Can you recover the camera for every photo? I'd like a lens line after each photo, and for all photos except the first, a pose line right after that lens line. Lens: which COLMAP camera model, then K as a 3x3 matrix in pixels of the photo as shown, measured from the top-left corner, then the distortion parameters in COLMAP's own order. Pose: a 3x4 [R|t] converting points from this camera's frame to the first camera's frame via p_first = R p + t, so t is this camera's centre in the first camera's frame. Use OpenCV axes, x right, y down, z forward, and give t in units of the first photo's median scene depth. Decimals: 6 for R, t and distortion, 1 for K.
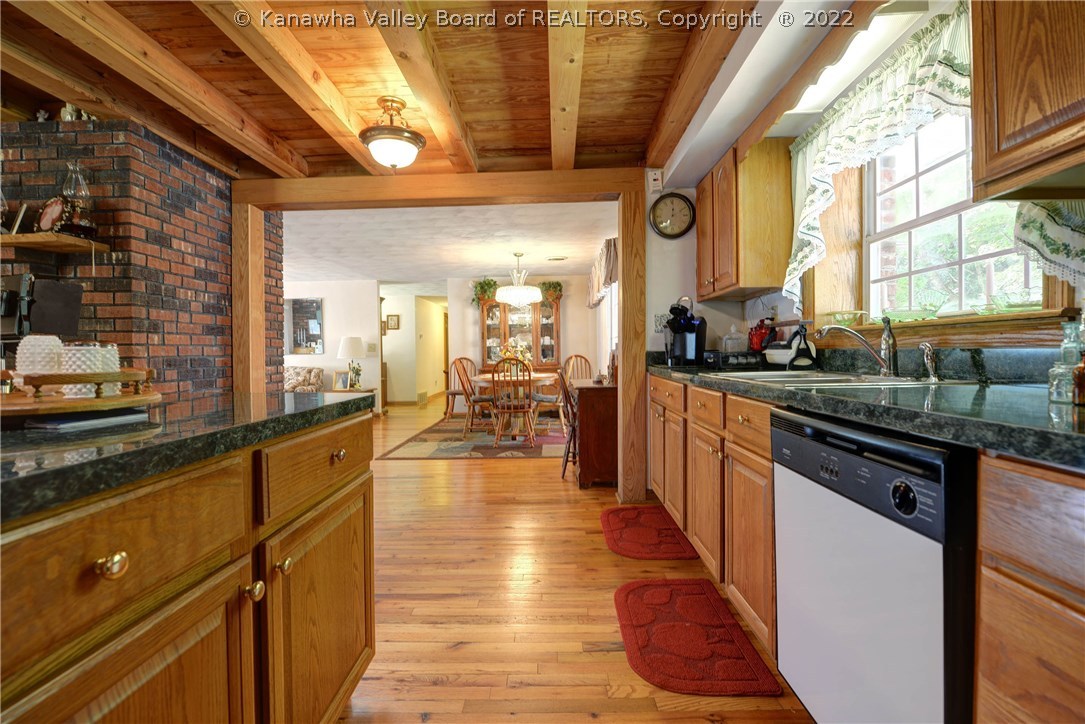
lens RADIAL K [[499.3, 0, 540.6], [0, 499.3, 359.3], [0, 0, 1]] dist [-0.006235, -0.000715]
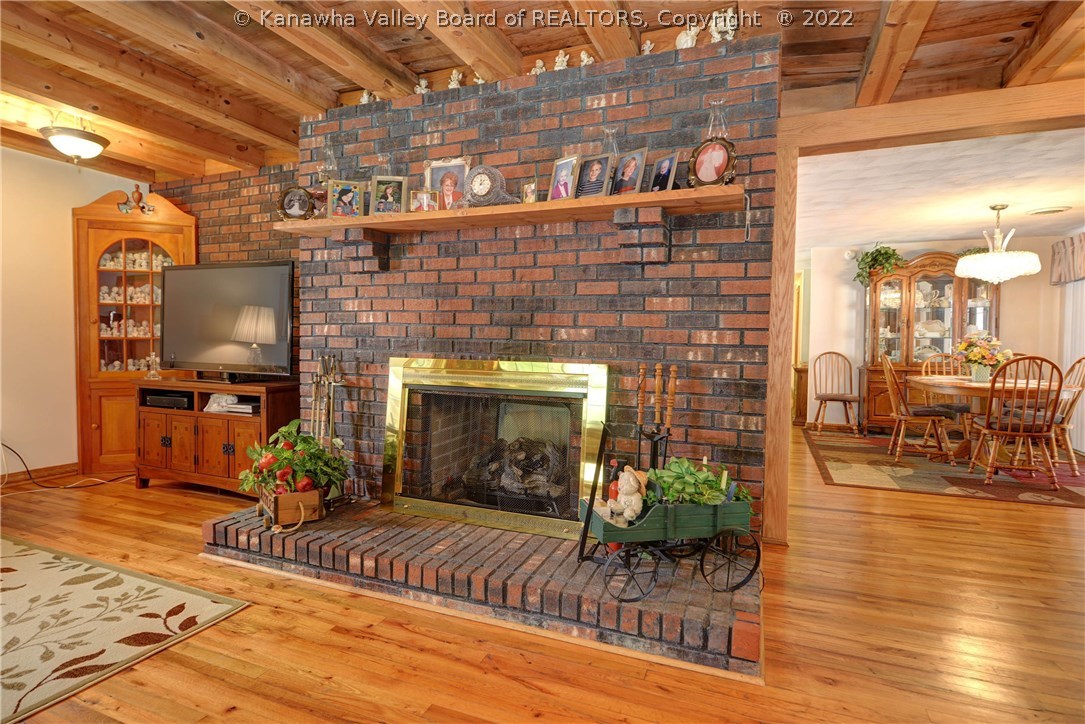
lens RADIAL K [[584.4, 0, 539.6], [0, 584.4, 356.6], [0, 0, 1]] dist [-0.000702, -0.000172]
pose [[0.941825, 0.029111, -0.334840, -0.851201], [-0.025698, 0.999563, 0.014621, 0.007974], [0.335119, -0.005165, 0.942162, 0.030015]]
